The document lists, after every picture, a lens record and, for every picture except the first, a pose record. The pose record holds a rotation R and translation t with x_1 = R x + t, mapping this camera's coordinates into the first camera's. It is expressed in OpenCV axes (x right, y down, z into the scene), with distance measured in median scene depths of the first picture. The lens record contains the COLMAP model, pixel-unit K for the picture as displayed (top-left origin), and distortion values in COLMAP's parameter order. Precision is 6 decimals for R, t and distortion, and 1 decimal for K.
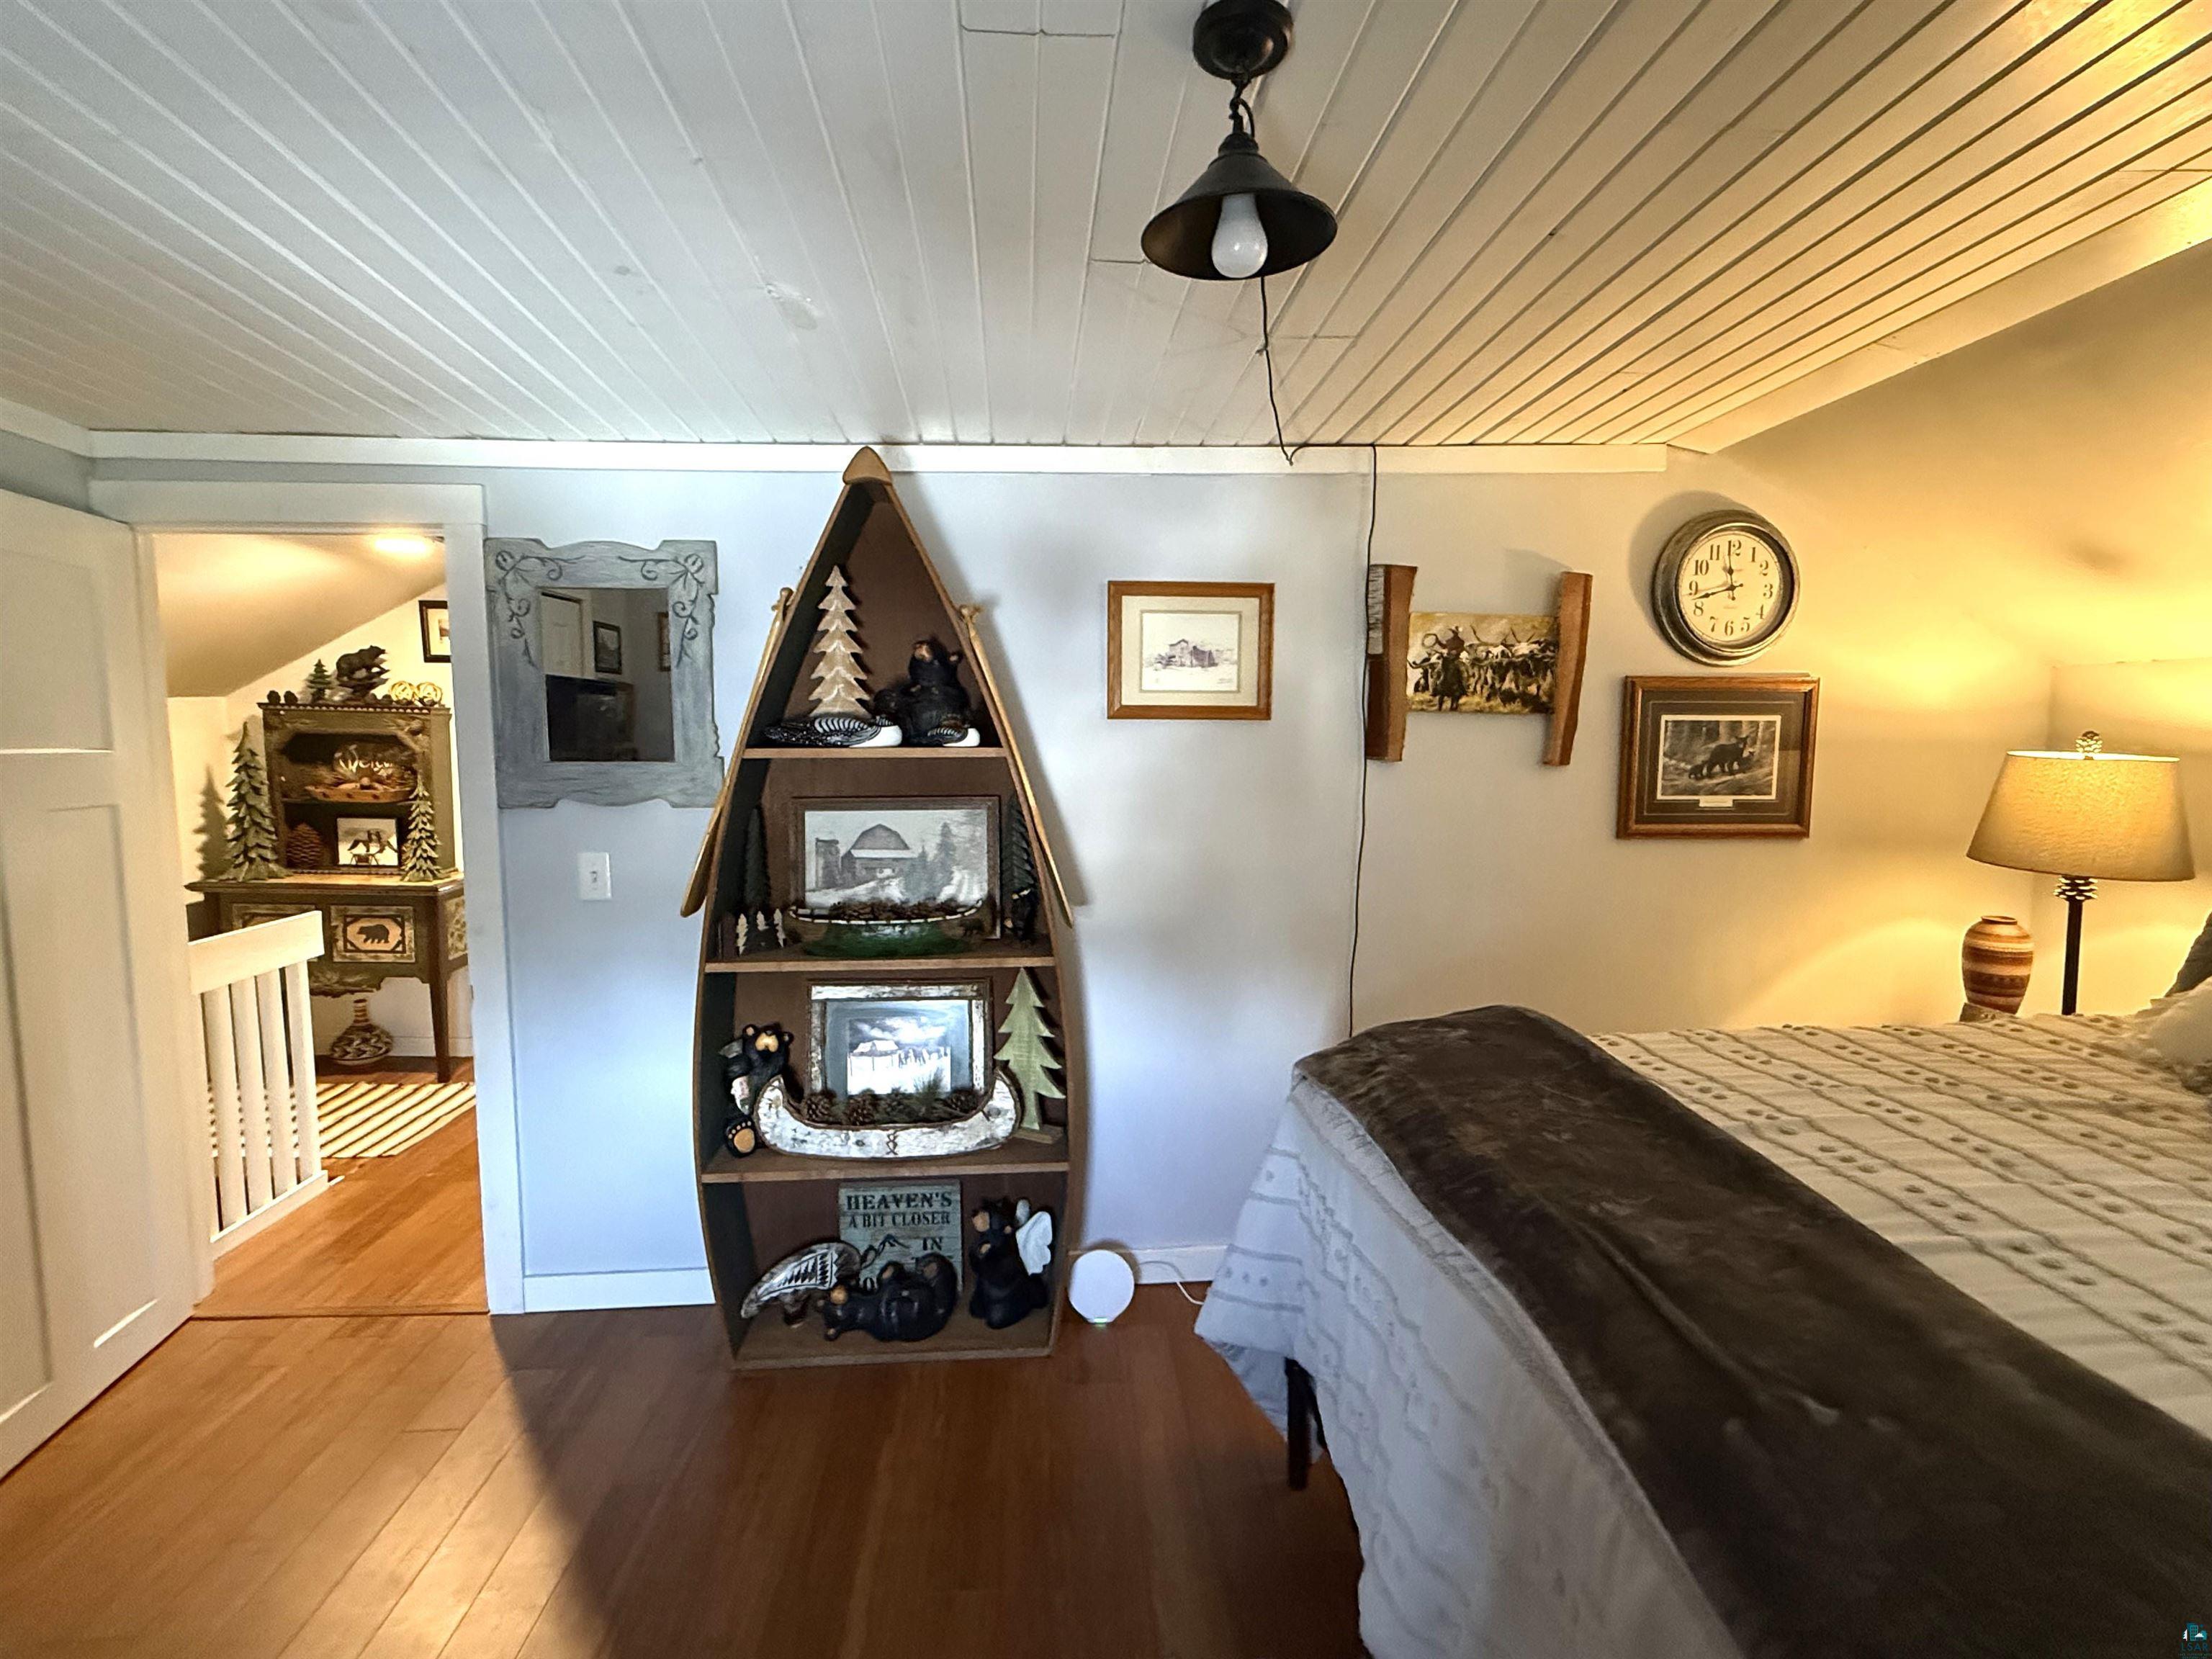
lens RADIAL K [[1059.9, 0, 1110.8], [0, 1059.9, 835.2], [0, 0, 1]] dist [0.001011, 0.000659]
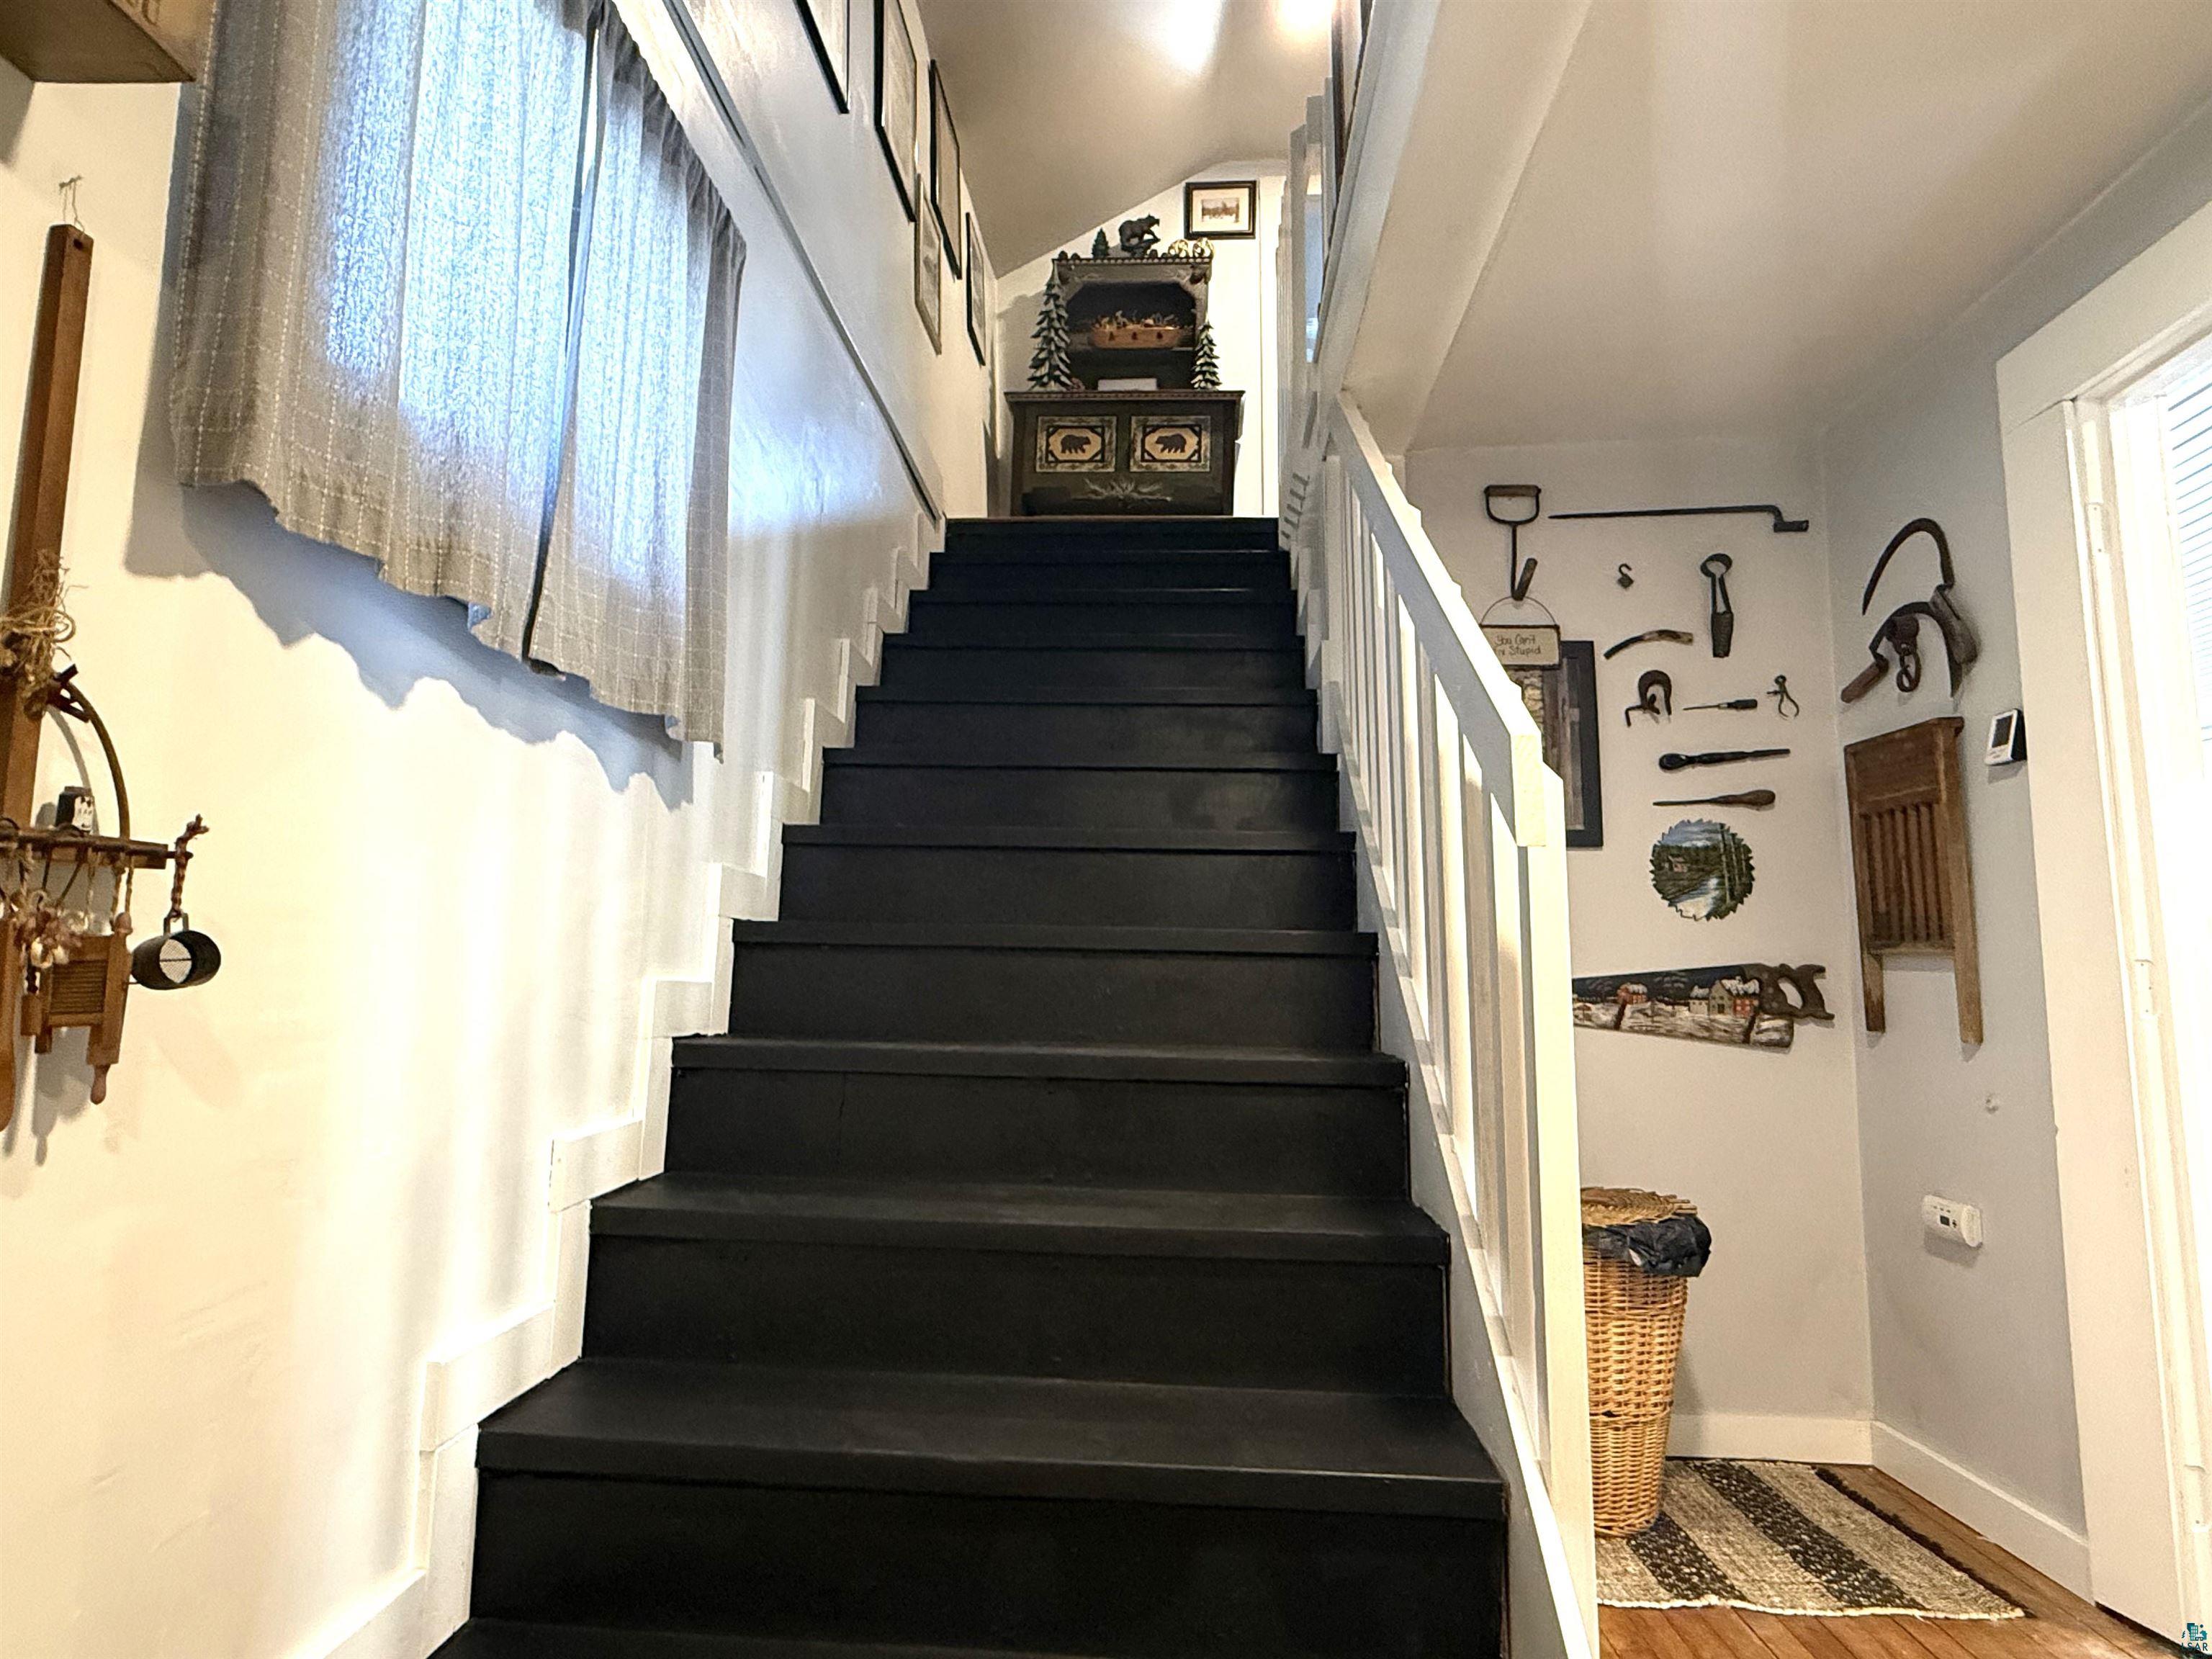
lens RADIAL K [[1241.9, 0, 1102.9], [0, 1241.9, 833.4], [0, 0, 1]] dist [-0.002173, 0.000482]
pose [[0.989331, -0.007541, -0.145490, -0.576228], [-0.023802, 0.976874, -0.212489, 0.676613], [0.143727, 0.213685, 0.966272, -0.048184]]
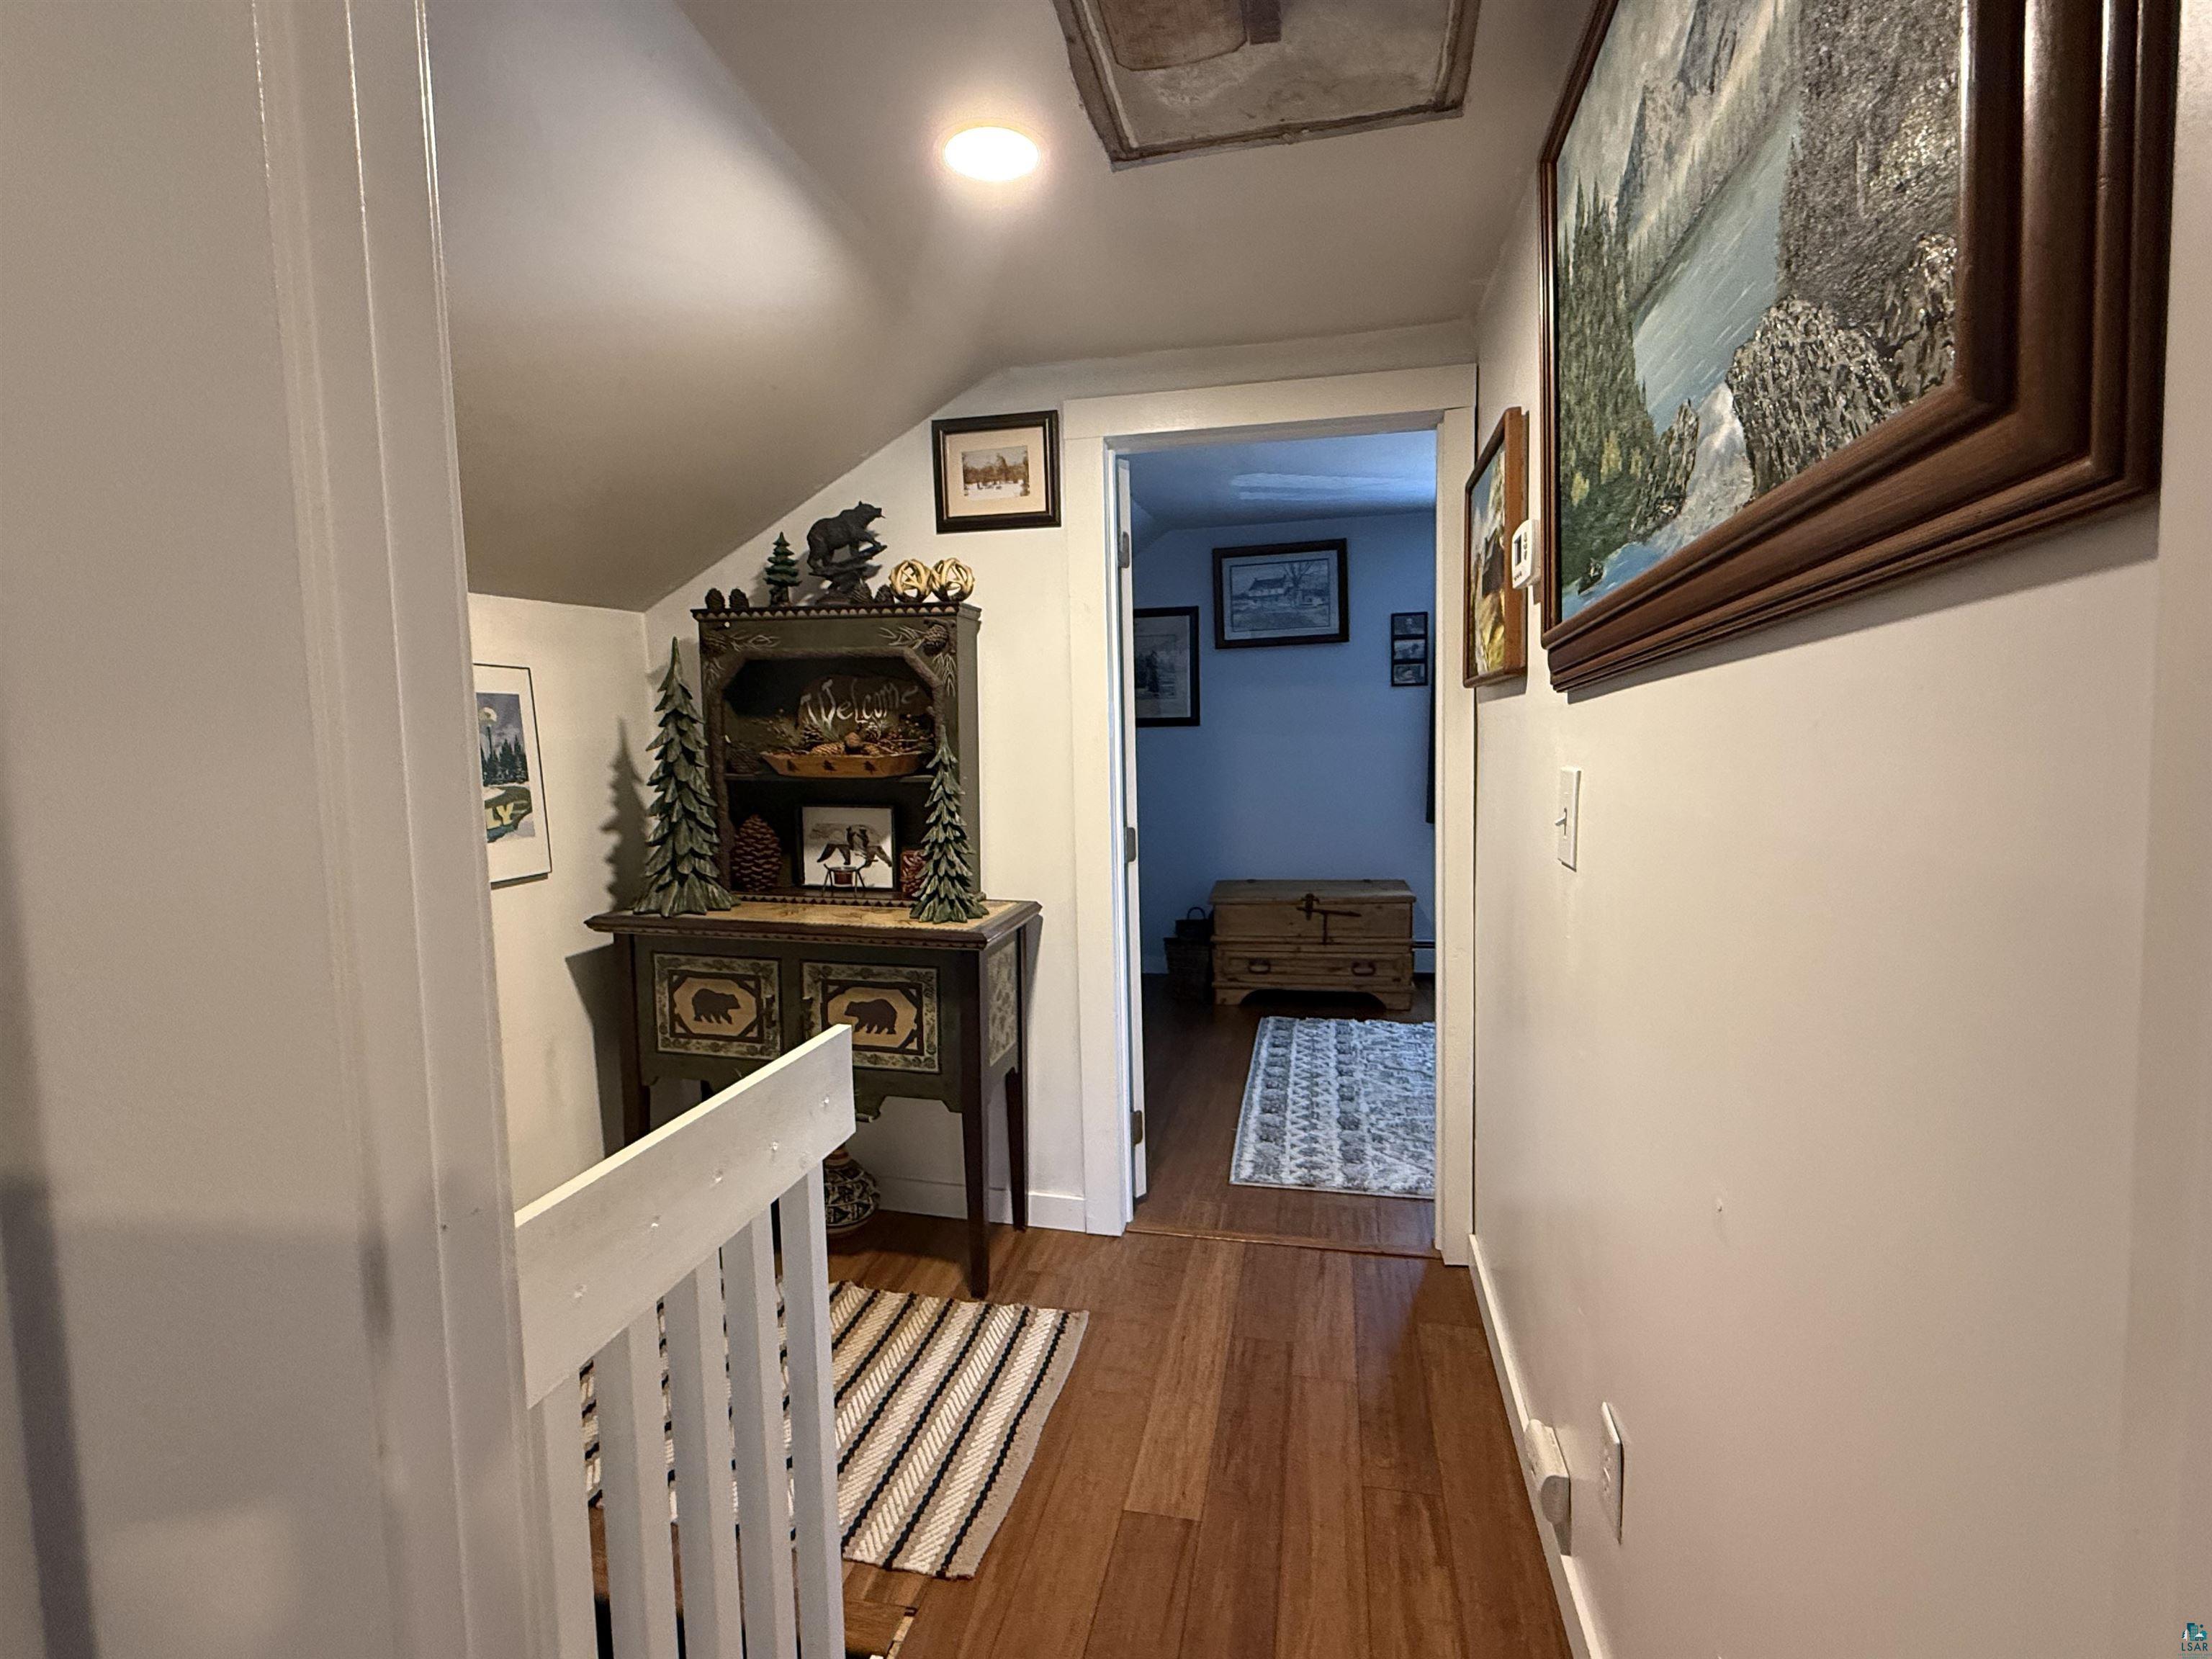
lens RADIAL K [[1059.9, 0, 1098.2], [0, 1059.9, 838.0], [0, 0, 1]] dist [0.001011, 0.000659]
pose [[0.957900, 0.001413, -0.287098, -0.415914], [-0.003346, 0.999975, -0.006241, 0.004411], [0.287082, 0.006939, 0.957881, 0.498393]]
